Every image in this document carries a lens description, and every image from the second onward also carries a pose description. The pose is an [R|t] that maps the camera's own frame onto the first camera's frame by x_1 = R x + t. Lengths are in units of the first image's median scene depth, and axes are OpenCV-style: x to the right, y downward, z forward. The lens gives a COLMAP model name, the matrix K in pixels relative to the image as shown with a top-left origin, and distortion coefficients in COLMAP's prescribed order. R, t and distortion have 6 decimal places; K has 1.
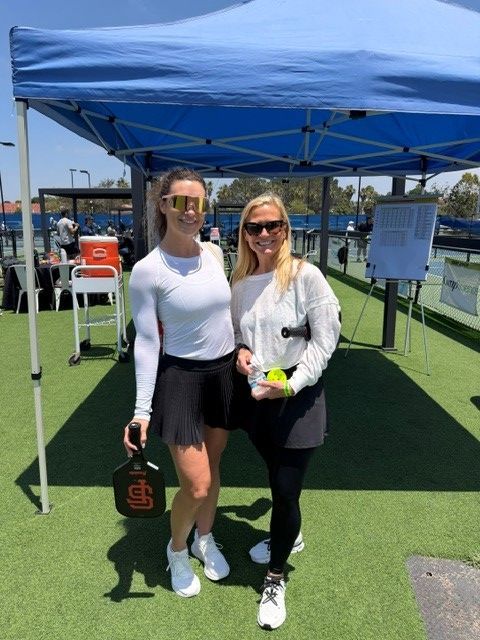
lens RADIAL K [[443.2, 0, 240.0], [0, 443.2, 320.0], [0, 0, 1]] dist [0.038635, -0.035472]
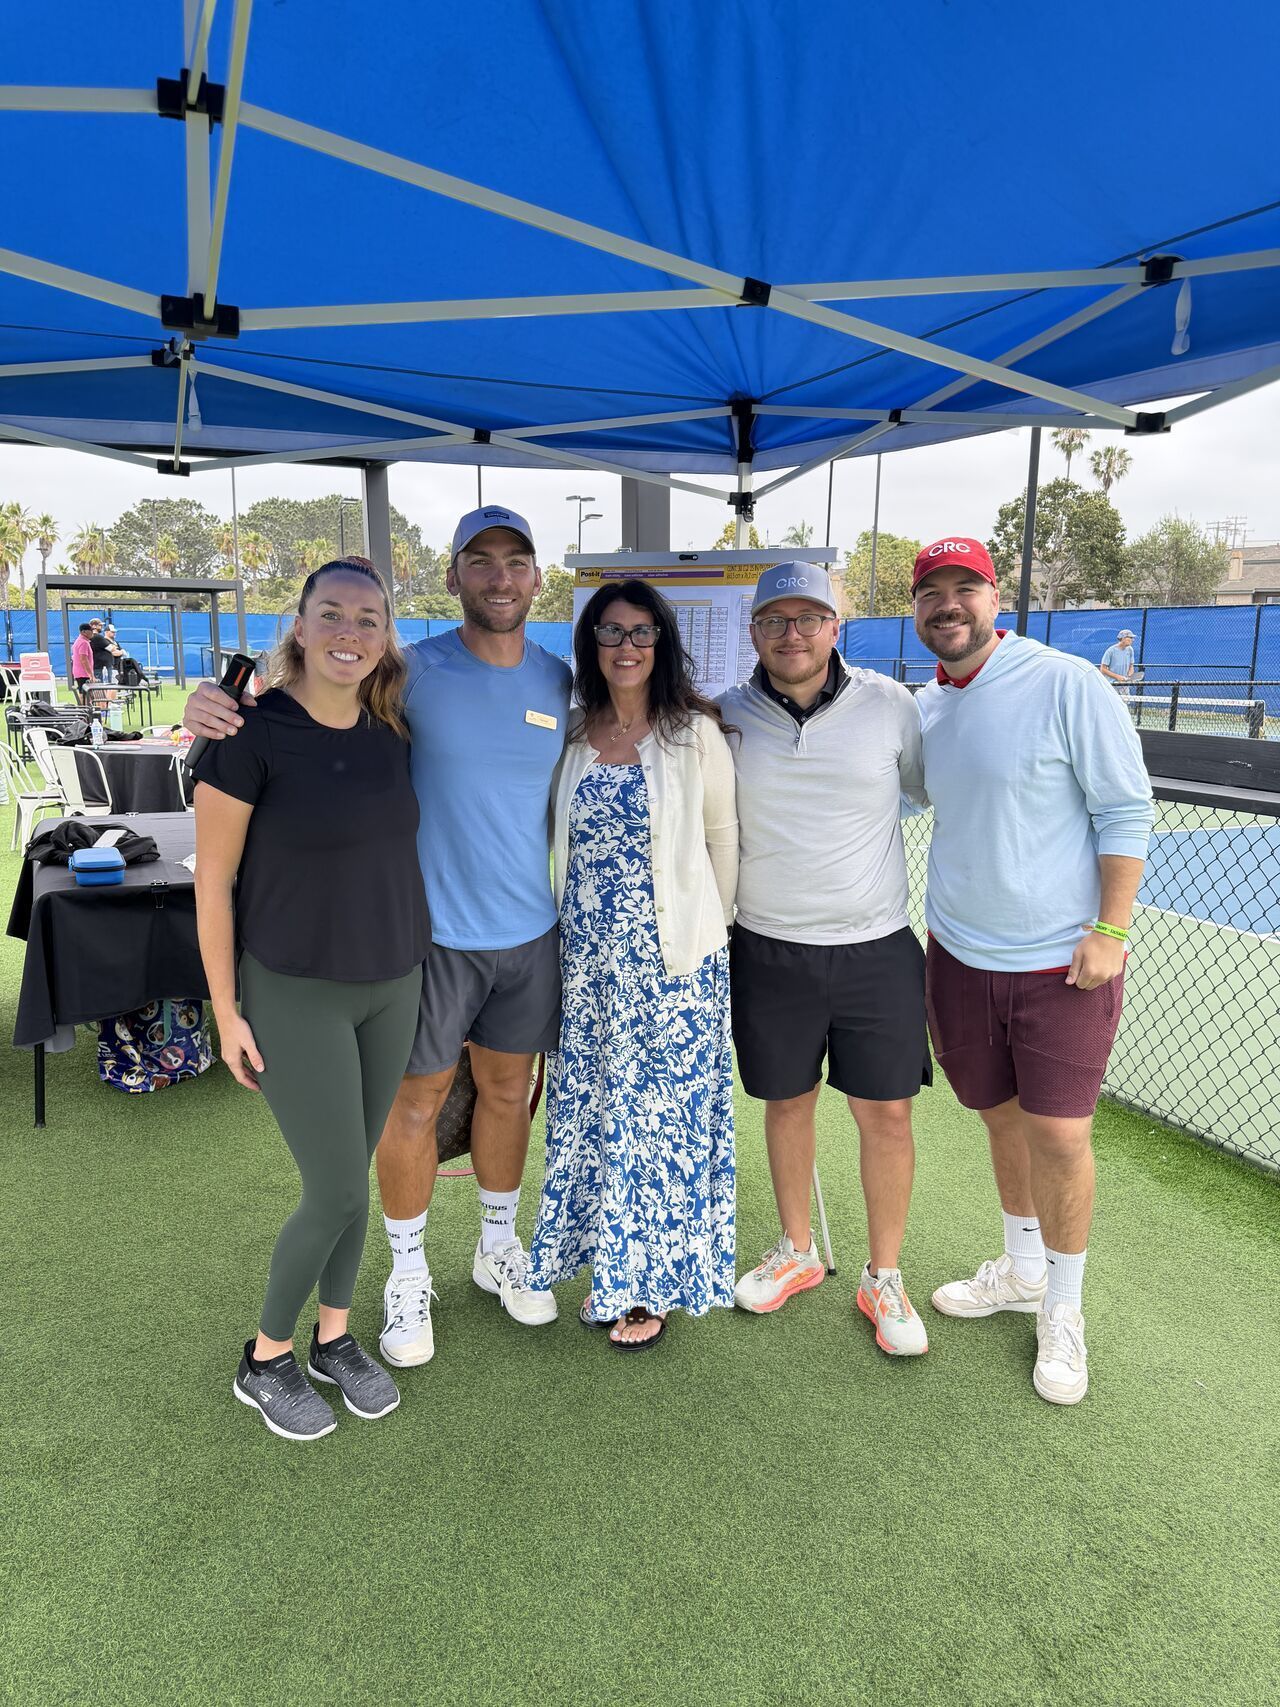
lens RADIAL K [[1182.1, 0, 640.0], [0, 1182.1, 853.5], [0, 0, 1]] dist [0.038635, -0.035472]
pose [[0.926504, -0.060698, 0.371358, 0.089719], [0.073738, 0.997056, -0.021001, -0.098532], [-0.368990, 0.046841, 0.928252, 0.401738]]
